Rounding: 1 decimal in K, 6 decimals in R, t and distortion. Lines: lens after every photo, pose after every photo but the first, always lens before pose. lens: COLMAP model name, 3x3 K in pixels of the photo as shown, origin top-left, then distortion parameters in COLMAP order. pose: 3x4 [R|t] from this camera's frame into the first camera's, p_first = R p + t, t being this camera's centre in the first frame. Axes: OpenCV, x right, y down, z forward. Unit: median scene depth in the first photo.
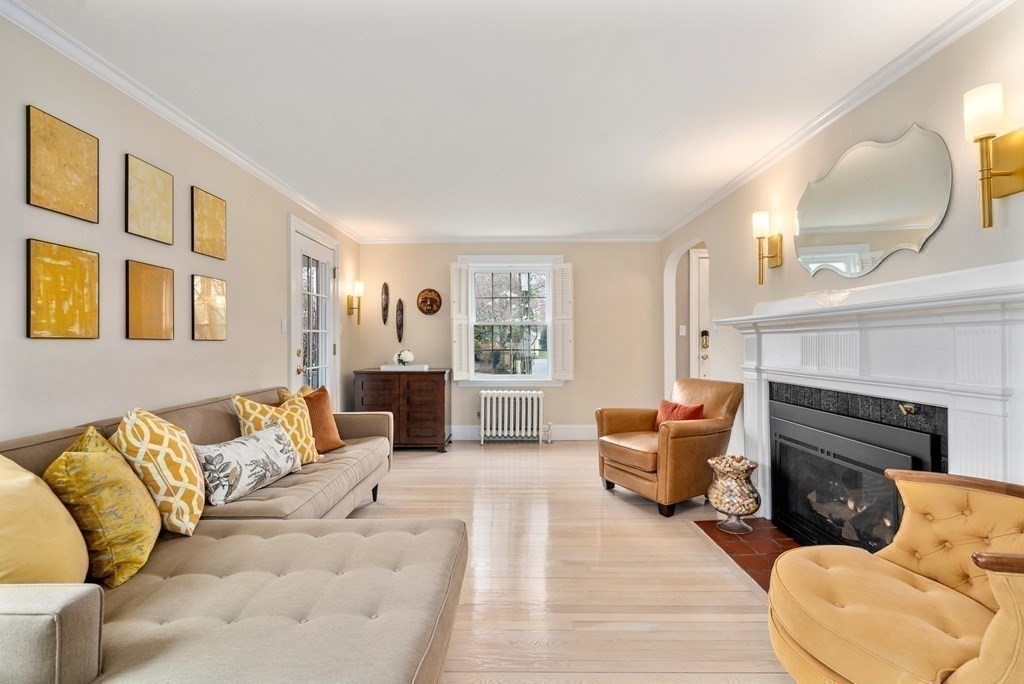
lens RADIAL K [[470.5, 0, 512.0], [0, 470.5, 342.0], [0, 0, 1]] dist [0.000172, -0.000193]
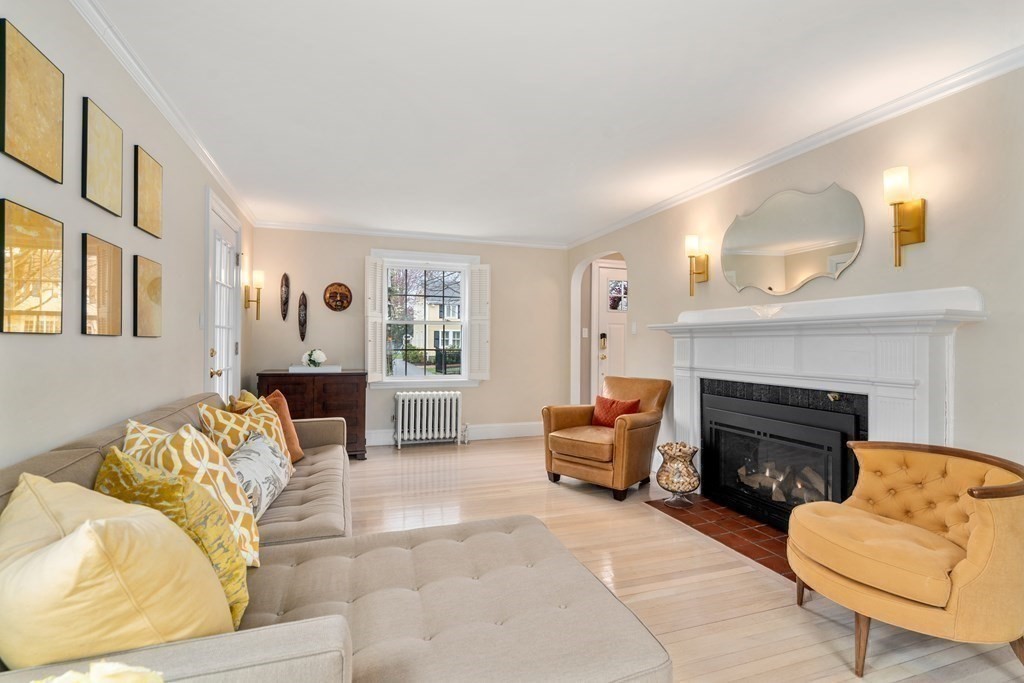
lens RADIAL K [[480.1, 0, 512.0], [0, 480.1, 341.5], [0, 0, 1]] dist [-0.001953, 0.000574]
pose [[0.943354, 0.011171, 0.331599, -0.294569], [-0.011208, 0.999936, -0.001801, -0.001305], [-0.331597, -0.002017, 0.943419, 0.011941]]
